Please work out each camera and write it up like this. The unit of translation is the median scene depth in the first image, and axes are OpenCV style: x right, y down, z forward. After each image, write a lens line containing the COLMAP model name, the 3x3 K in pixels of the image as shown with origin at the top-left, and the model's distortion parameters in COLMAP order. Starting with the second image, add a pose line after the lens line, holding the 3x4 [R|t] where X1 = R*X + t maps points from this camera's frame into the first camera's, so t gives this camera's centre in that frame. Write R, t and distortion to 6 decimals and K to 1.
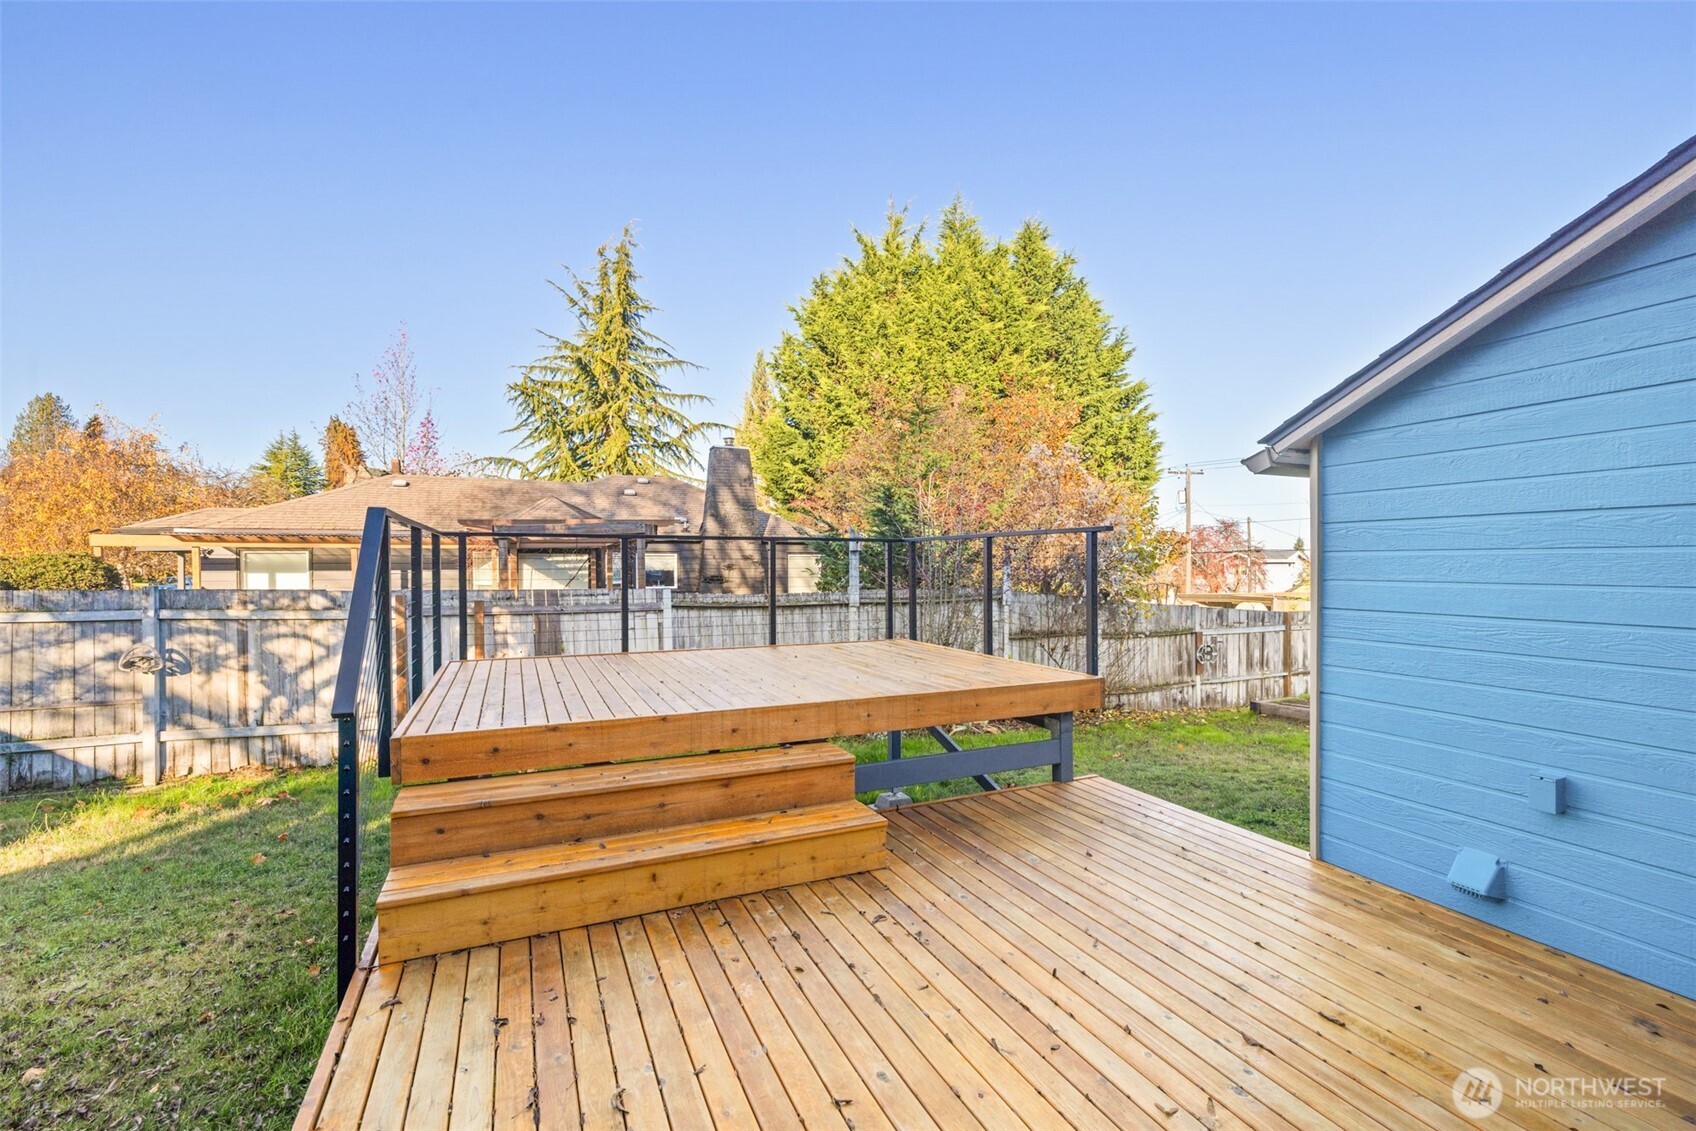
lens RADIAL K [[751.7, 0, 848.2], [0, 751.7, 566.3], [0, 0, 1]] dist [0.000025, 0.000000]
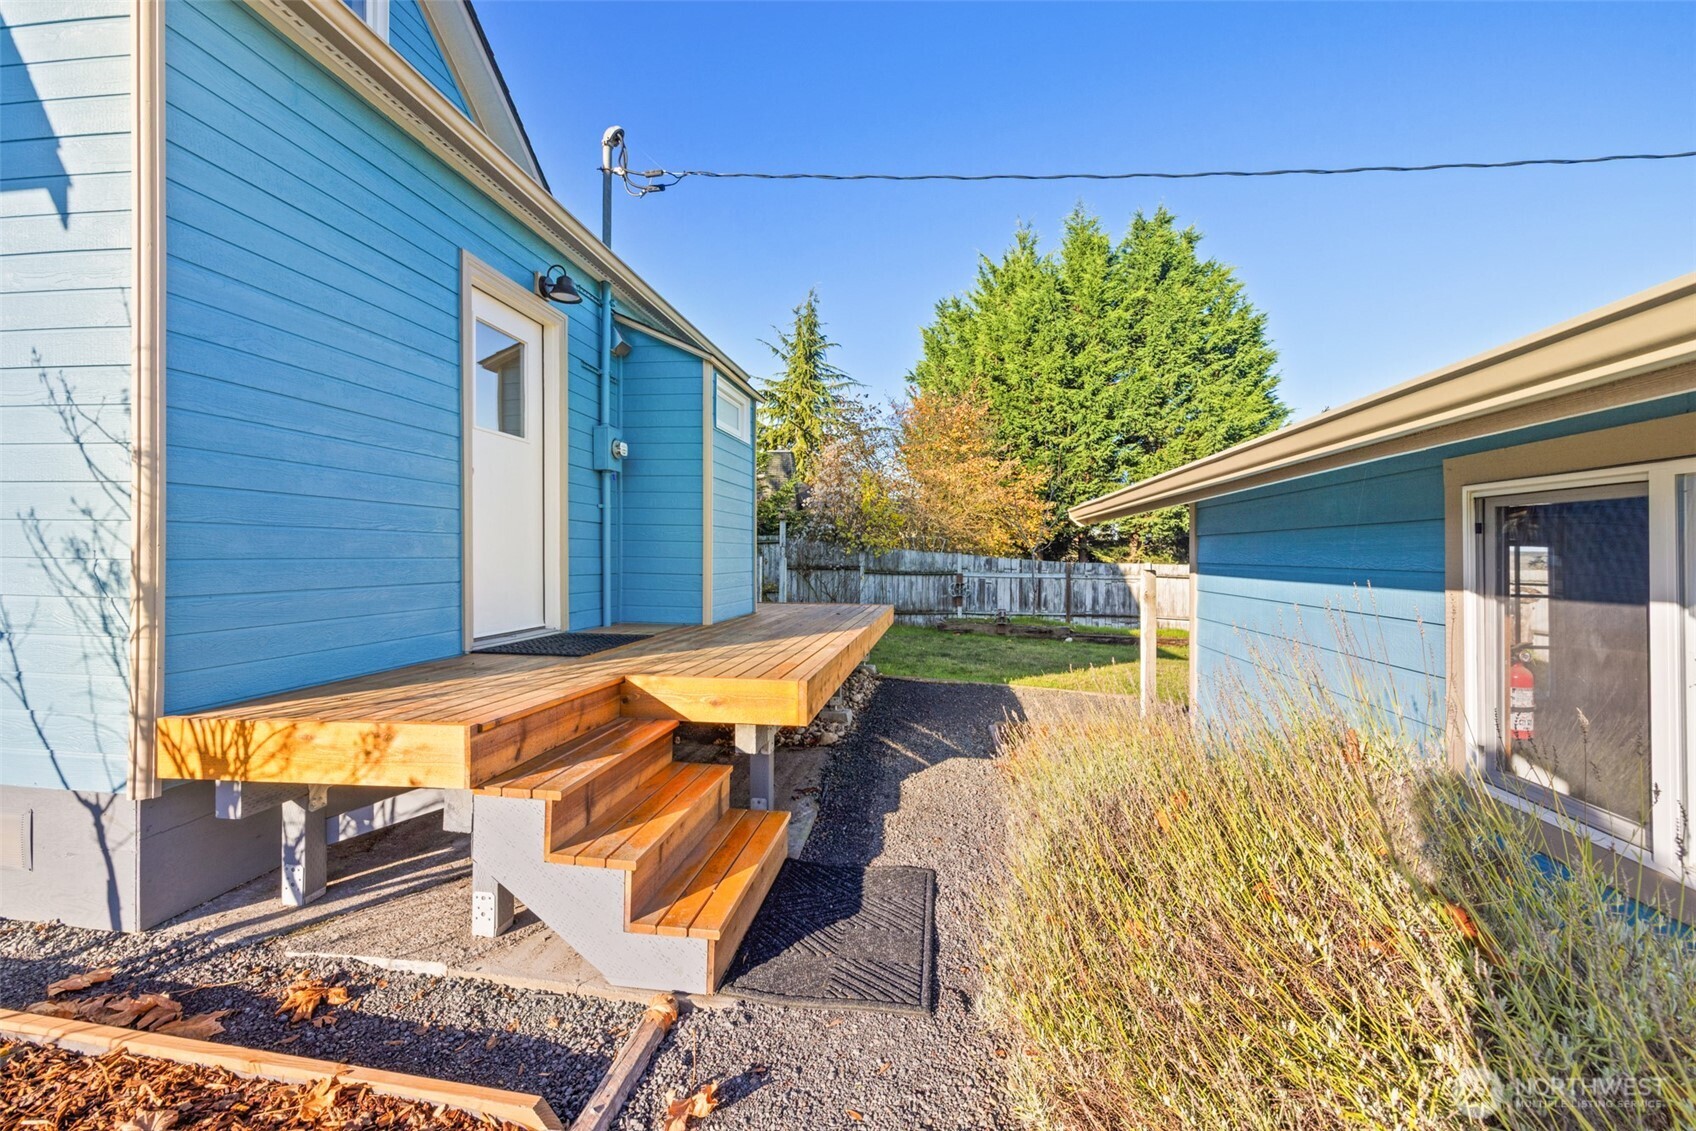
lens RADIAL K [[751.7, 0, 838.9], [0, 751.7, 554.7], [0, 0, 1]] dist [0.000025, 0.000000]
pose [[0.843623, 0.010247, -0.536838, 0.935349], [-0.013577, 0.999905, -0.002250, 0.056284], [0.536764, 0.009186, 0.843682, -0.218517]]
